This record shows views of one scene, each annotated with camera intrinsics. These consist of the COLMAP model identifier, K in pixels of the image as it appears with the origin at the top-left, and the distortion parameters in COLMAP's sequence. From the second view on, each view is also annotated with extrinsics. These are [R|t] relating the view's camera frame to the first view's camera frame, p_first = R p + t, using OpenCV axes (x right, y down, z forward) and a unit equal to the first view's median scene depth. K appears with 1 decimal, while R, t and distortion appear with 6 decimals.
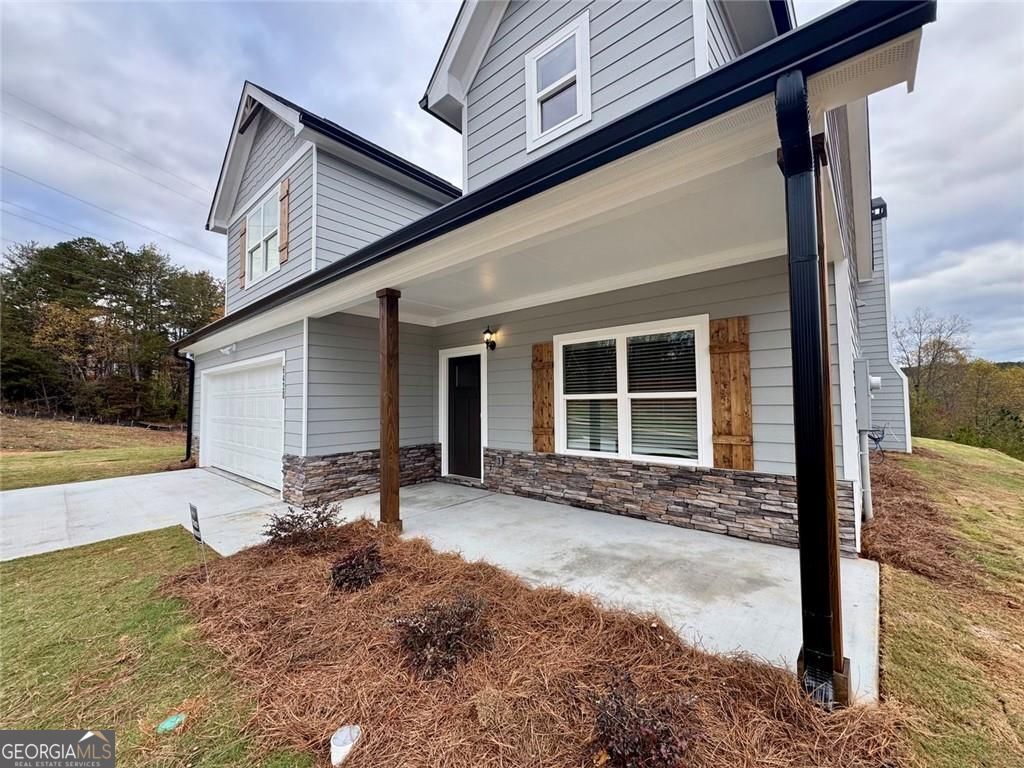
lens RADIAL K [[406.7, 0, 512.1], [0, 406.7, 381.1], [0, 0, 1]] dist [-0.004614, 0.000961]
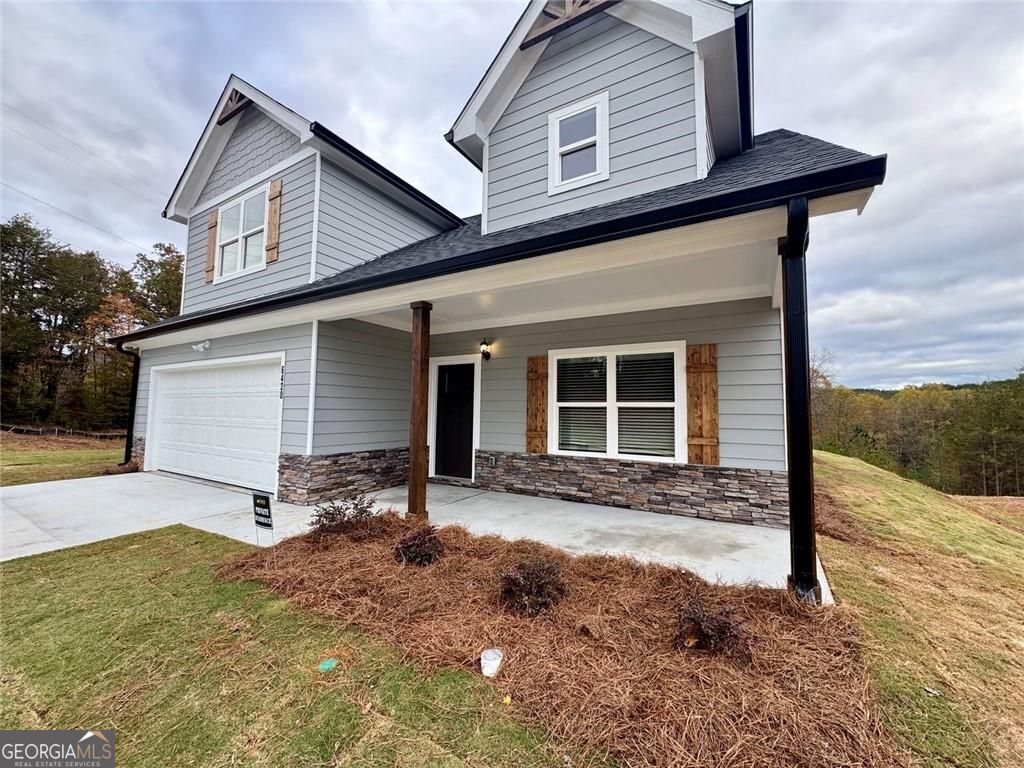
lens RADIAL K [[406.7, 0, 512.0], [0, 406.7, 381.3], [0, 0, 1]] dist [-0.004614, 0.000961]
pose [[0.983653, 0.037851, 0.176053, -0.225600], [-0.033359, 0.999040, -0.028408, 0.012042], [-0.176959, 0.022071, 0.983971, -0.115907]]
